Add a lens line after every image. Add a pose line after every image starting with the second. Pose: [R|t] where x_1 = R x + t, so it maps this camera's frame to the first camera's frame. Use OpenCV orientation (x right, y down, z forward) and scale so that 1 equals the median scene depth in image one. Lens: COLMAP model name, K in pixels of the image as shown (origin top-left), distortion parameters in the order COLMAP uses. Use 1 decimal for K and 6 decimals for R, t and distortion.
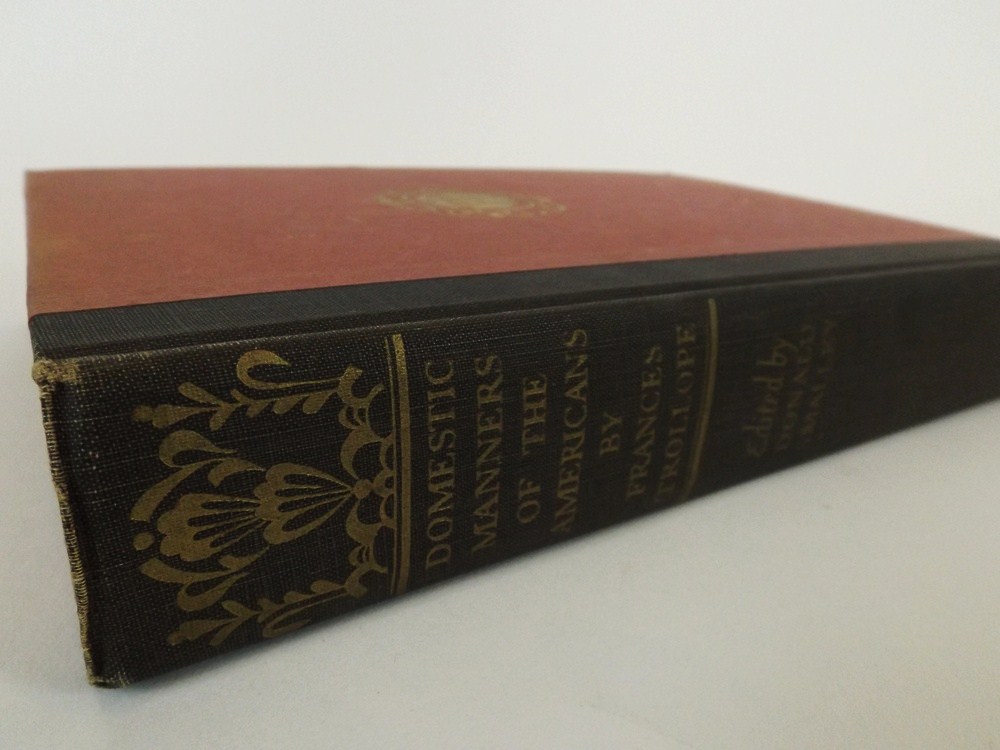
lens RADIAL K [[711.6, 0, 502.6], [0, 711.6, 376.8], [0, 0, 1]] dist [0.022391, -0.023822]
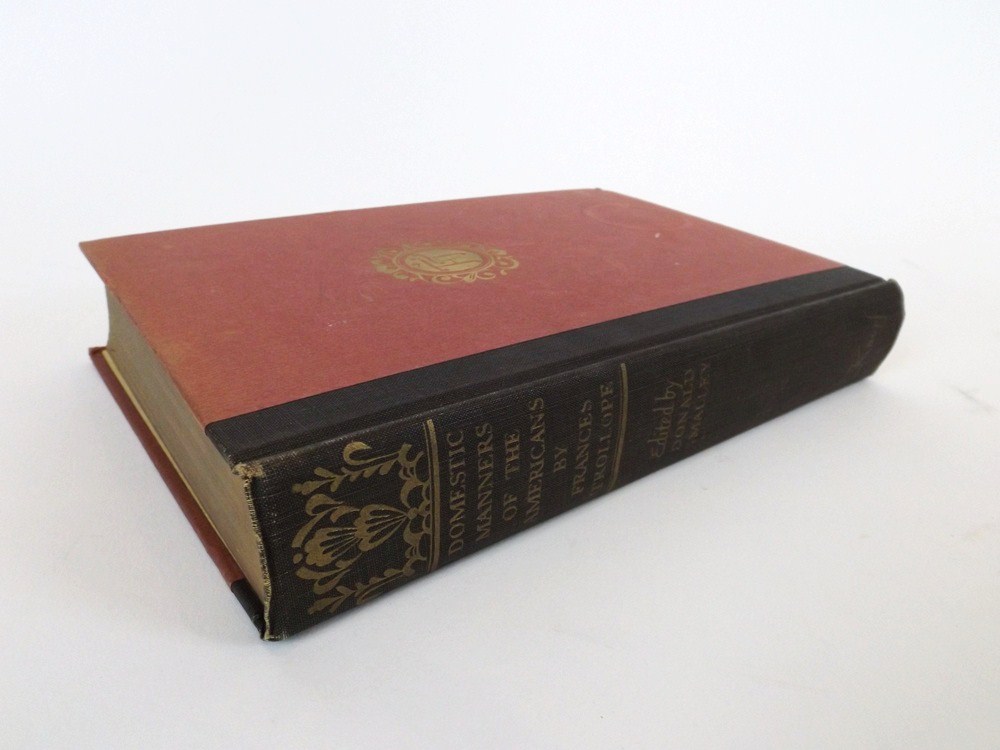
lens RADIAL K [[711.6, 0, 498.1], [0, 711.6, 374.4], [0, 0, 1]] dist [0.022391, -0.023822]
pose [[0.996283, -0.046322, 0.072628, -0.100412], [0.039900, 0.995364, 0.087511, -0.284675], [-0.076345, -0.084288, 0.993512, -0.593174]]
